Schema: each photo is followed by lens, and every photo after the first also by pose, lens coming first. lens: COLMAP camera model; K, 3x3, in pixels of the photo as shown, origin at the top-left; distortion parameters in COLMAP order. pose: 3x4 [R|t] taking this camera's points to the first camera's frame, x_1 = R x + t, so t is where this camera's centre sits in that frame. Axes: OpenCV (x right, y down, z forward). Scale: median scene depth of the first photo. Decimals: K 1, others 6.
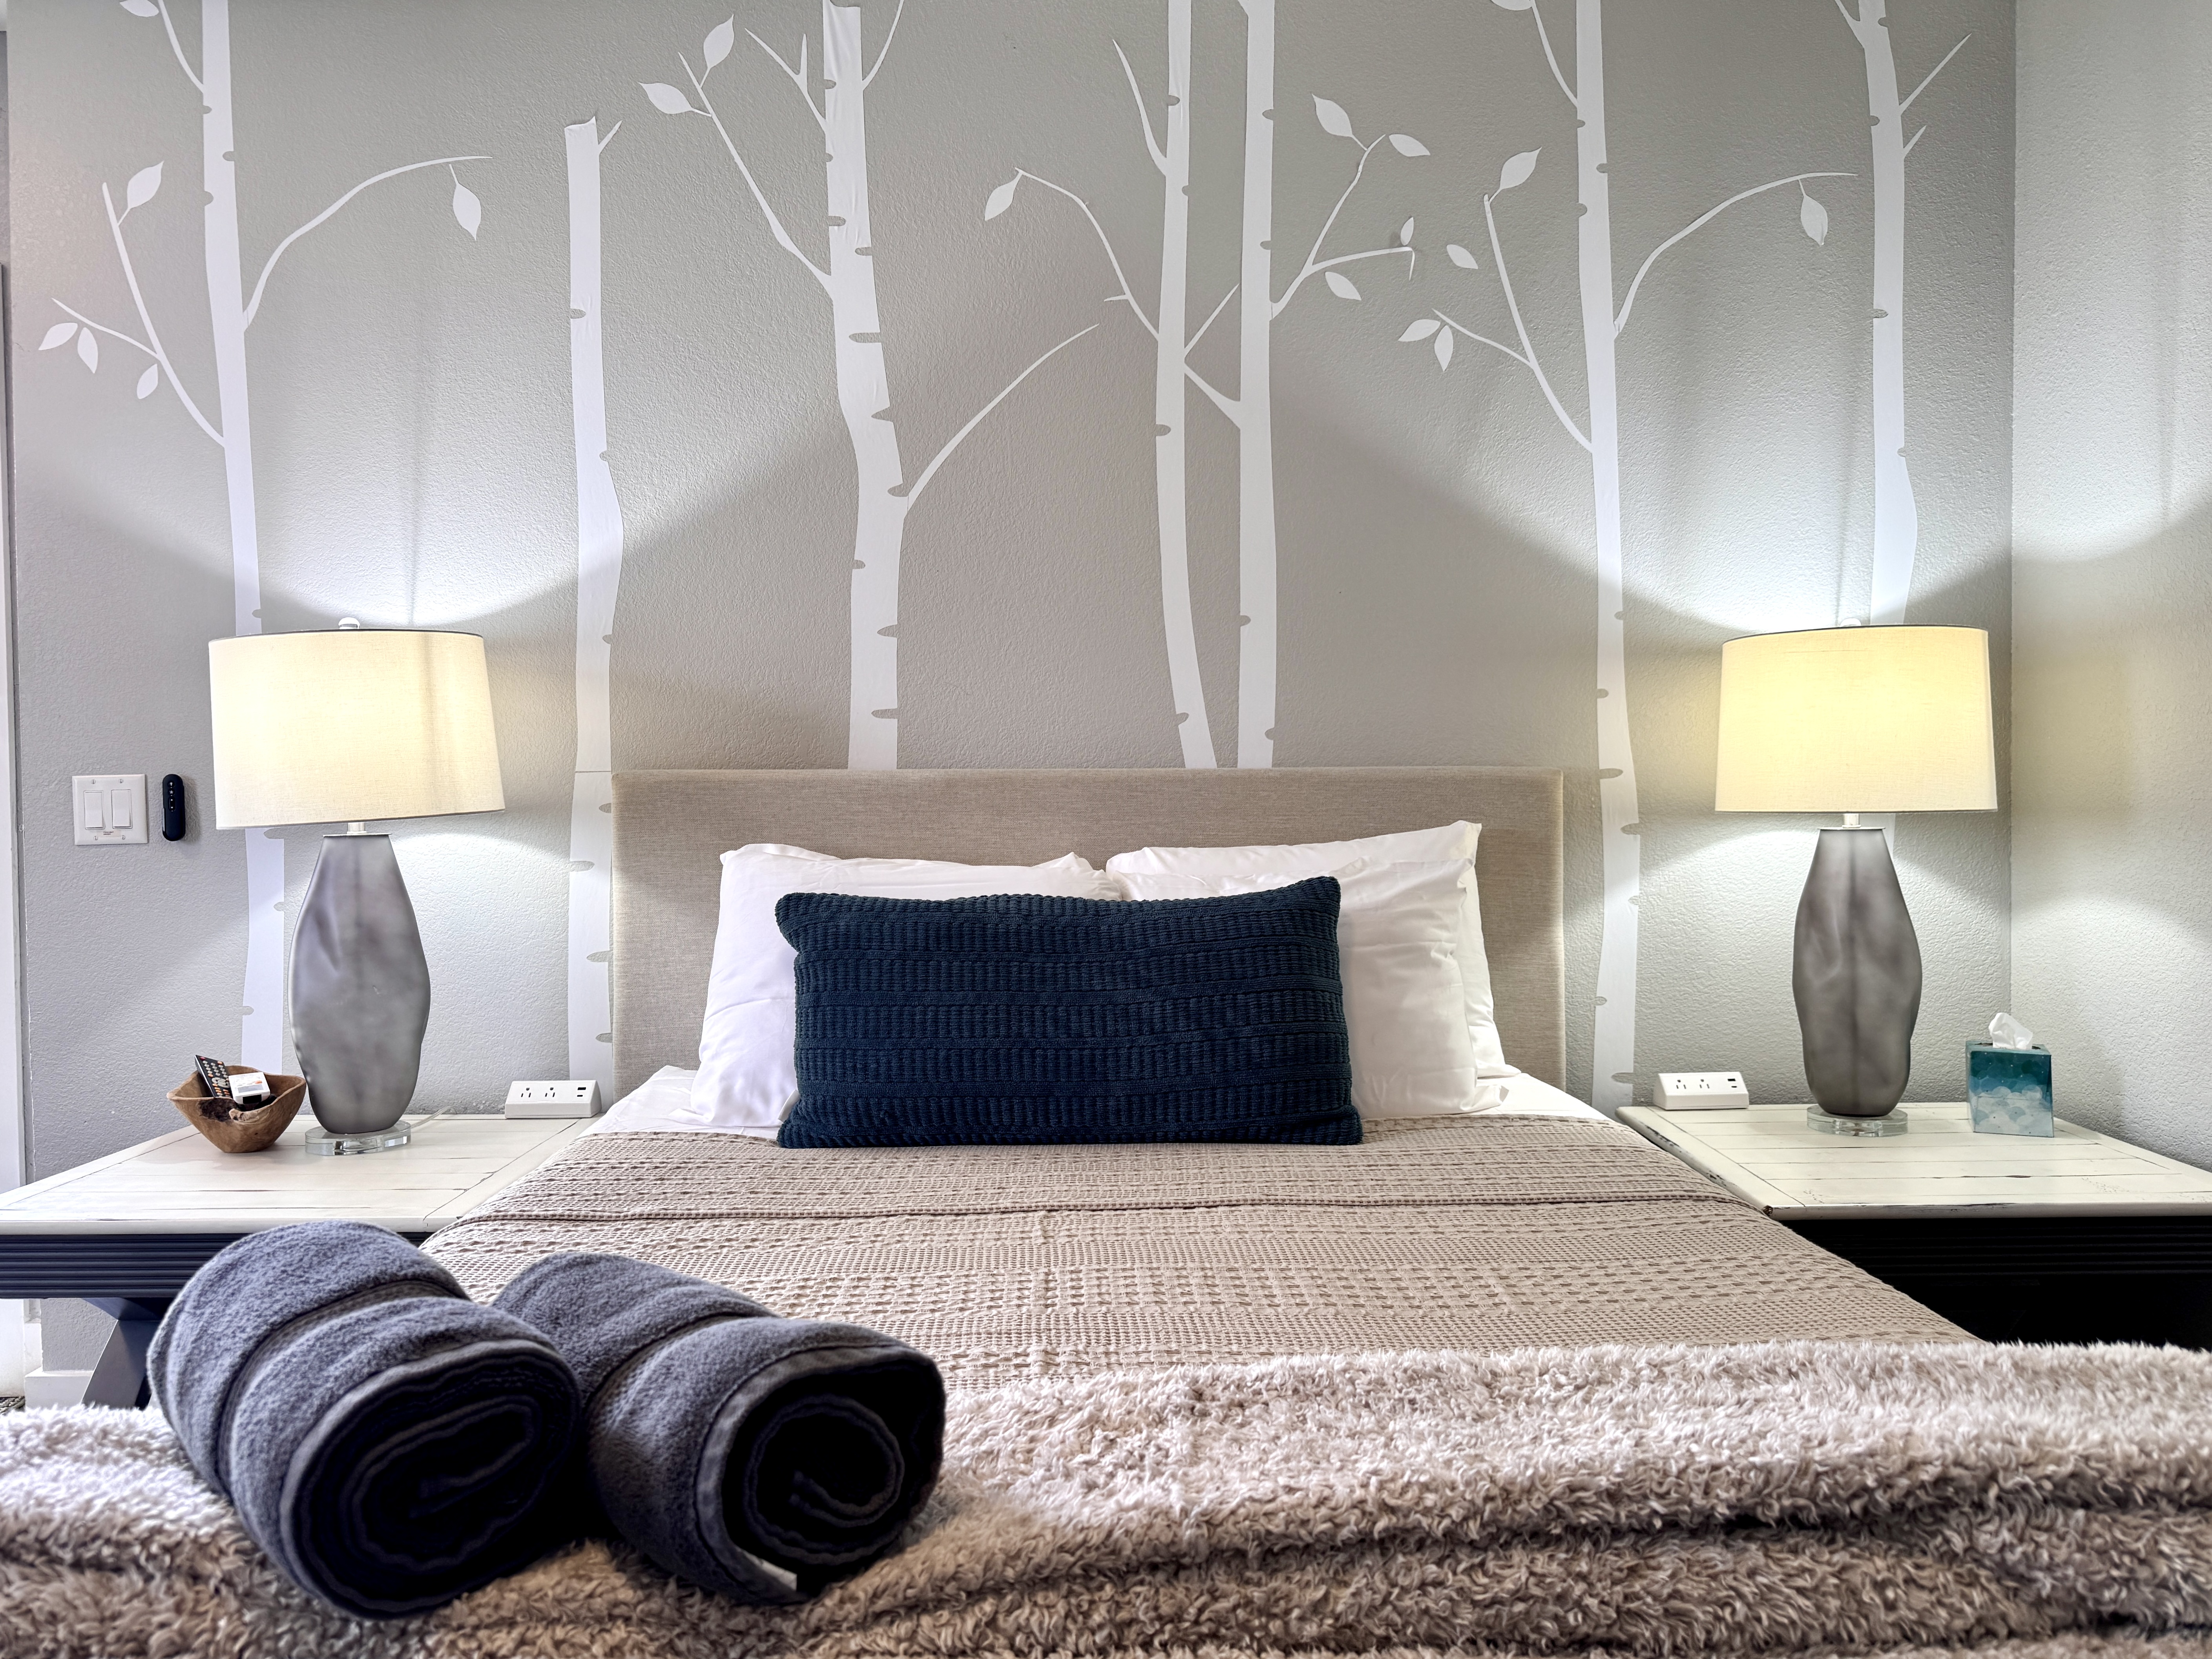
lens RADIAL K [[1626.8, 0, 1105.9], [0, 1626.8, 885.6], [0, 0, 1]] dist [0.074778, -0.120627]
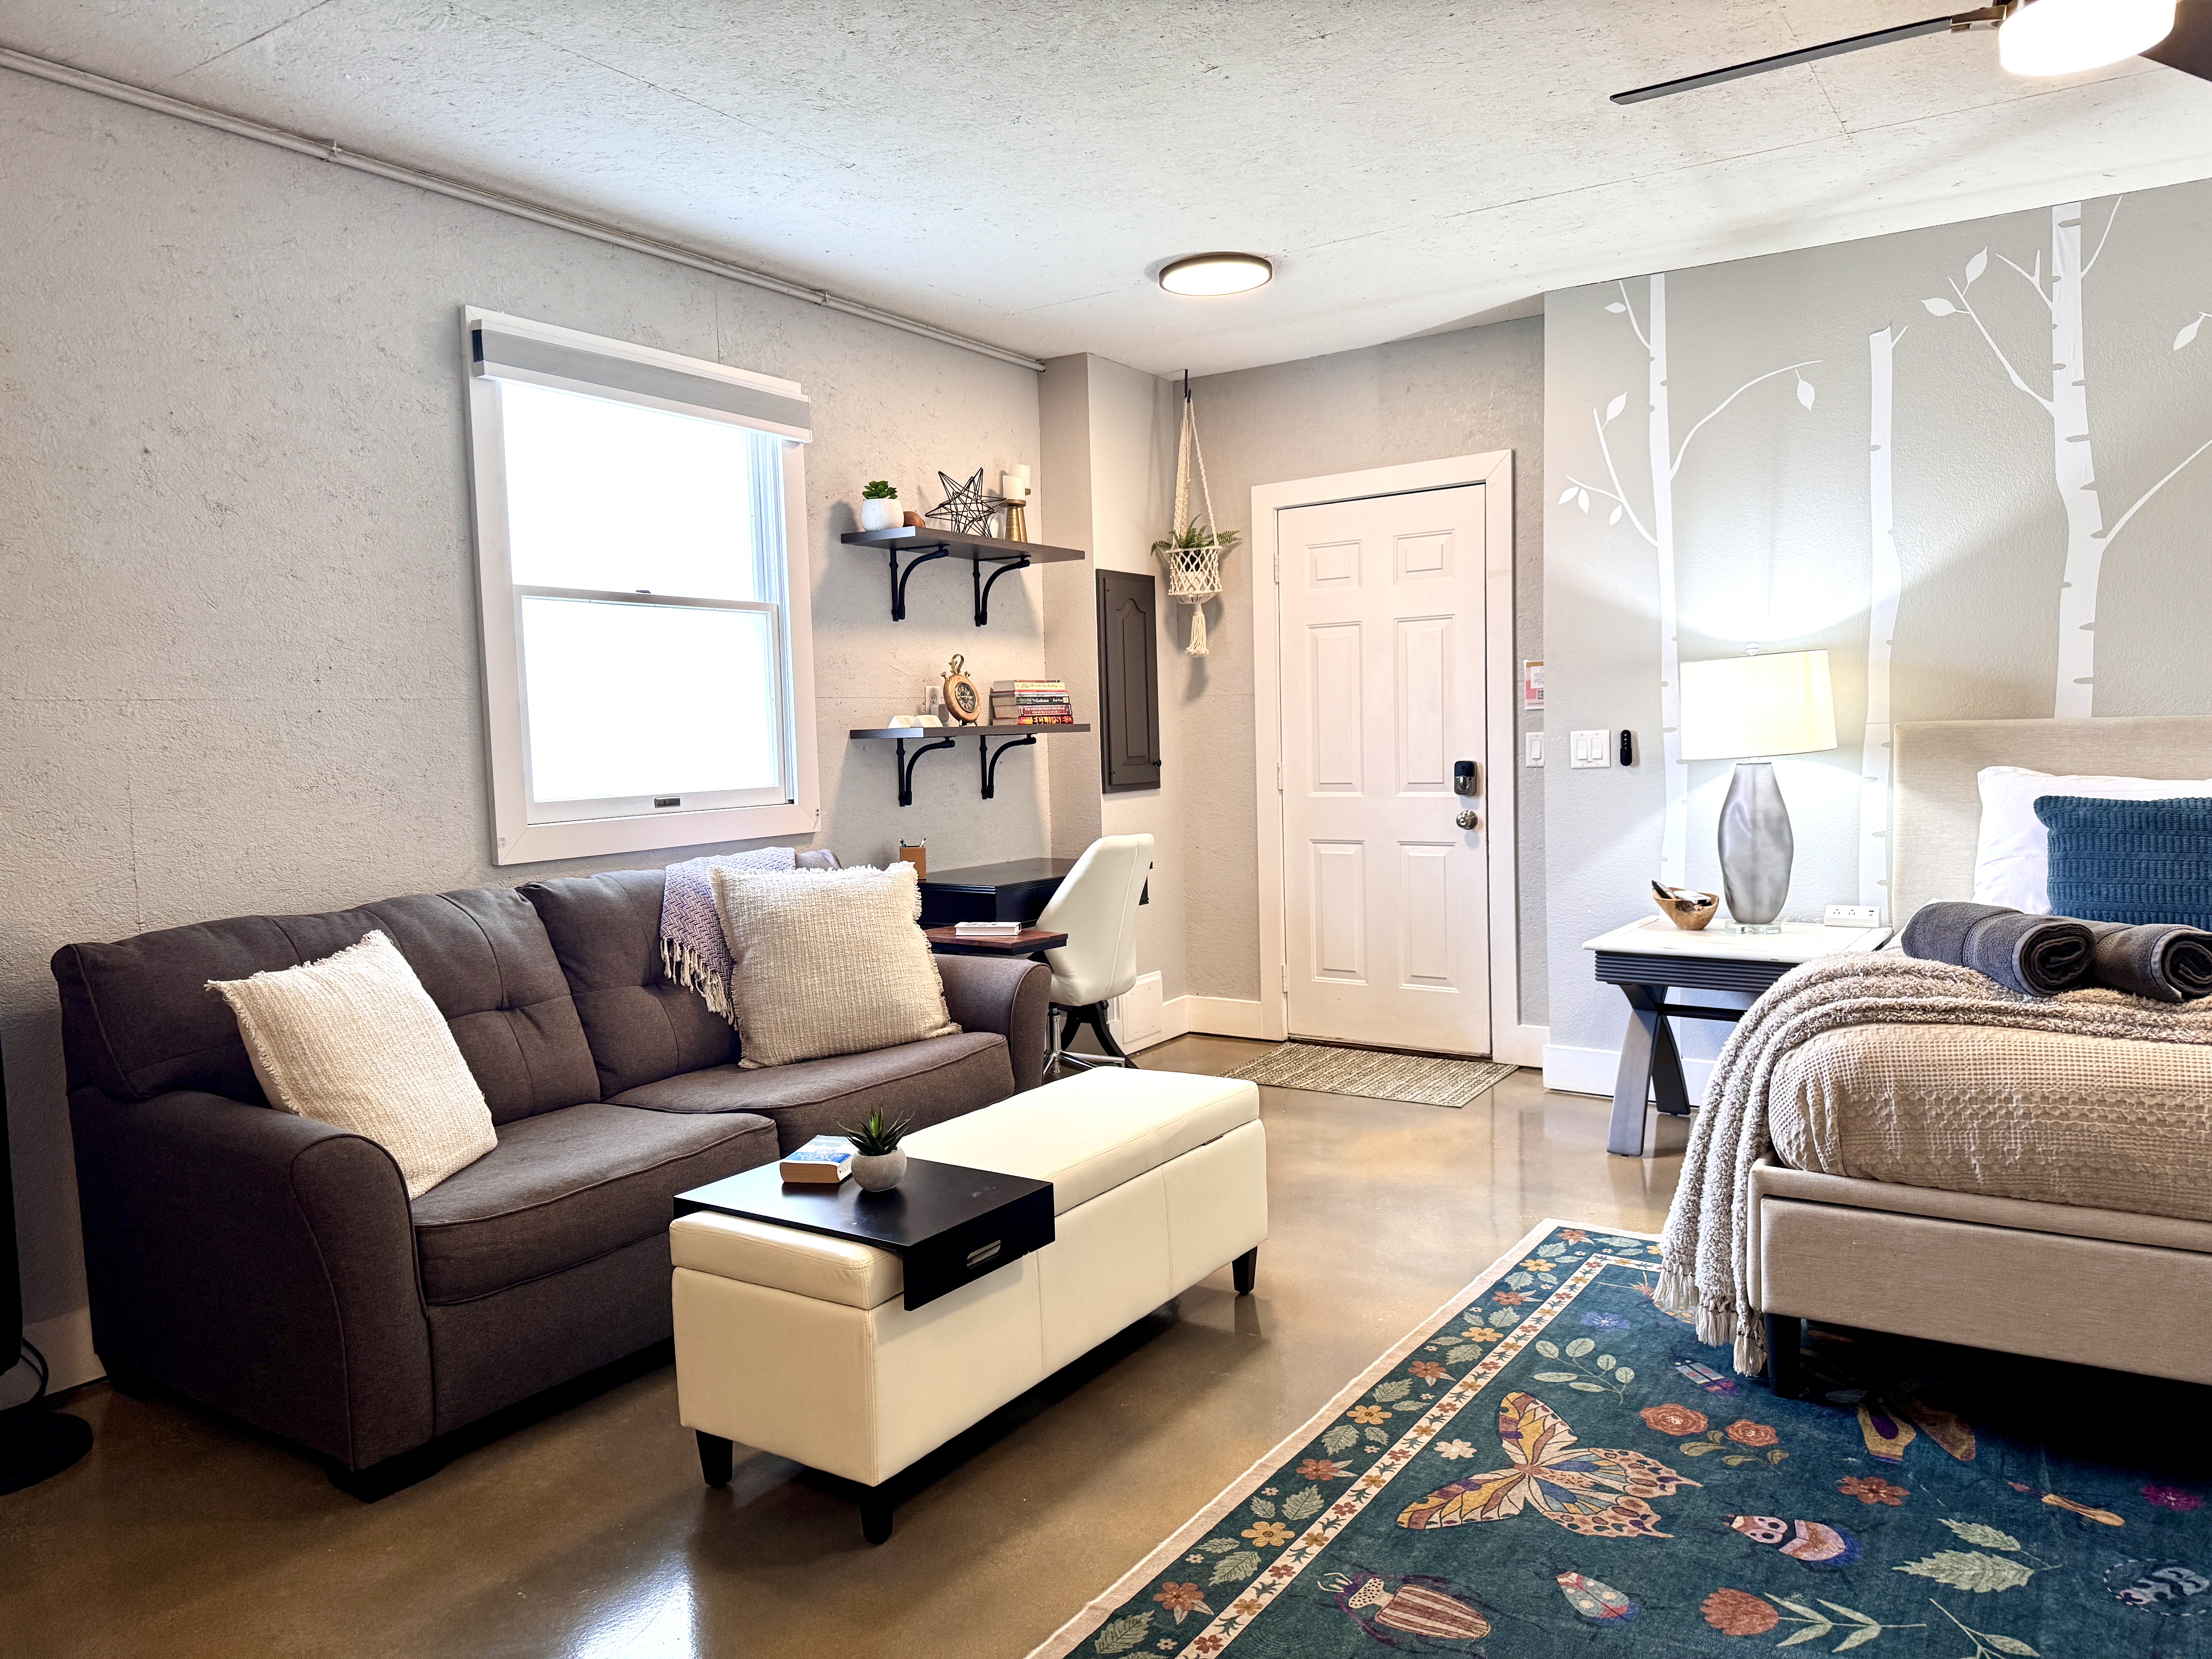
lens RADIAL K [[1415.3, 0, 1099.6], [0, 1415.3, 873.8], [0, 0, 1]] dist [-0.038109, -0.004961]
pose [[0.781610, 0.040911, -0.622424, -0.044111], [-0.008294, 0.998440, 0.055211, 0.011617], [0.623712, -0.037991, 0.780730, -0.636530]]
